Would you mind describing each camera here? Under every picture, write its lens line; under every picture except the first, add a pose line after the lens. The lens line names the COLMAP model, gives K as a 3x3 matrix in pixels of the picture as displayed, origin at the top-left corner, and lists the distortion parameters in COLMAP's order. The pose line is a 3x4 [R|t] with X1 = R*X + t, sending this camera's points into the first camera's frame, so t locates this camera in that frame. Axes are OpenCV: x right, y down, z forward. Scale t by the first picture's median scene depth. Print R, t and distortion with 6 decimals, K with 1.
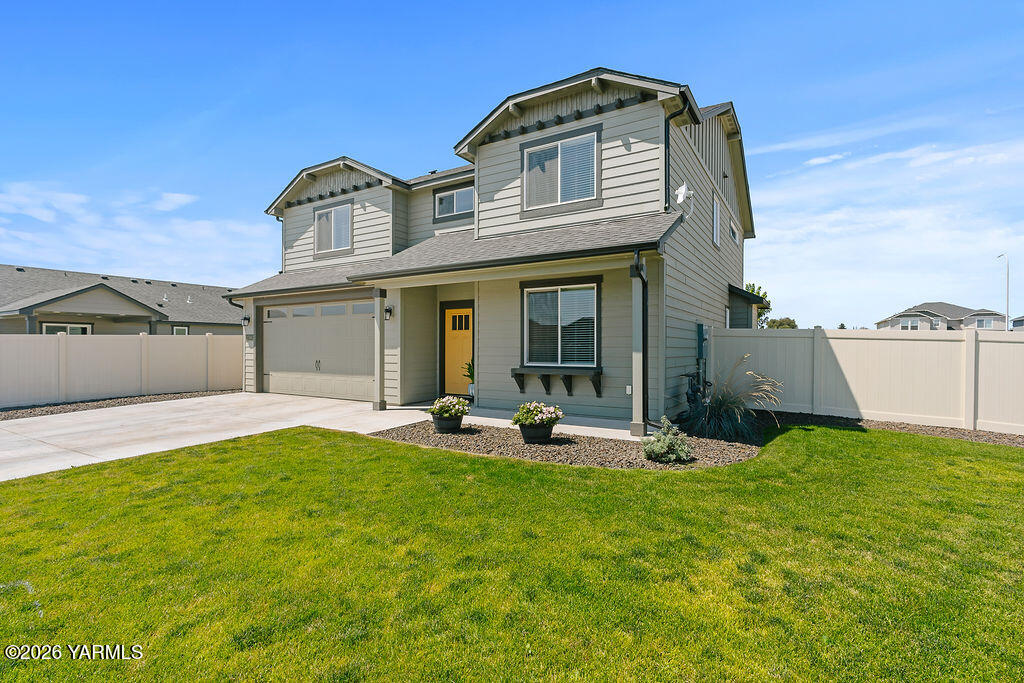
lens RADIAL K [[477.8, 0, 502.7], [0, 477.8, 345.3], [0, 0, 1]] dist [-0.007570, 0.000758]
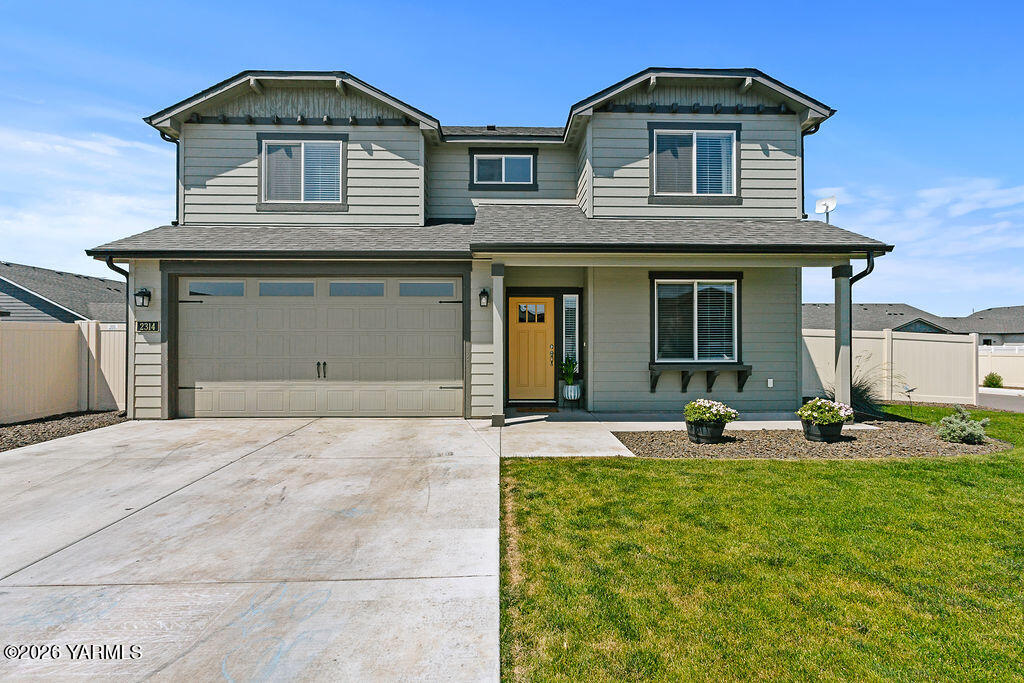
lens RADIAL K [[477.8, 0, 506.4], [0, 477.8, 344.6], [0, 0, 1]] dist [-0.007570, 0.000758]
pose [[0.834682, 0.006535, 0.550693, -0.567187], [-0.000287, 0.999935, -0.011430, 0.015133], [-0.550732, 0.009383, 0.834630, 0.314747]]
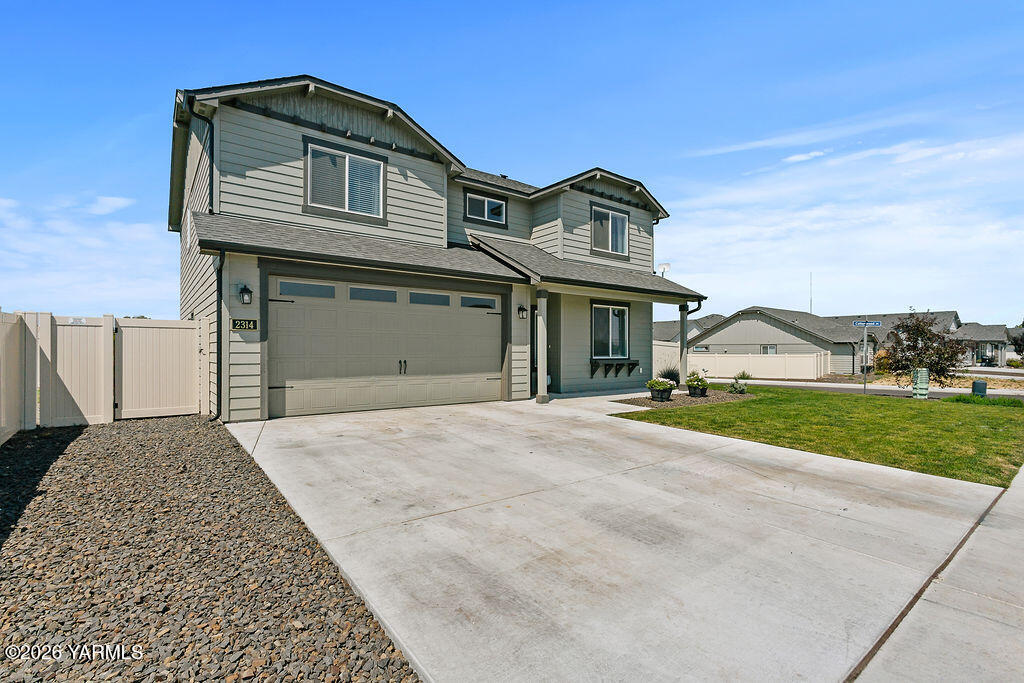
lens RADIAL K [[477.8, 0, 502.2], [0, 477.8, 345.5], [0, 0, 1]] dist [-0.007570, 0.000758]
pose [[0.357350, 0.011948, 0.933894, -1.107591], [-0.001882, 0.999925, -0.012073, 0.017475], [-0.933969, 0.002557, 0.357346, 0.603494]]
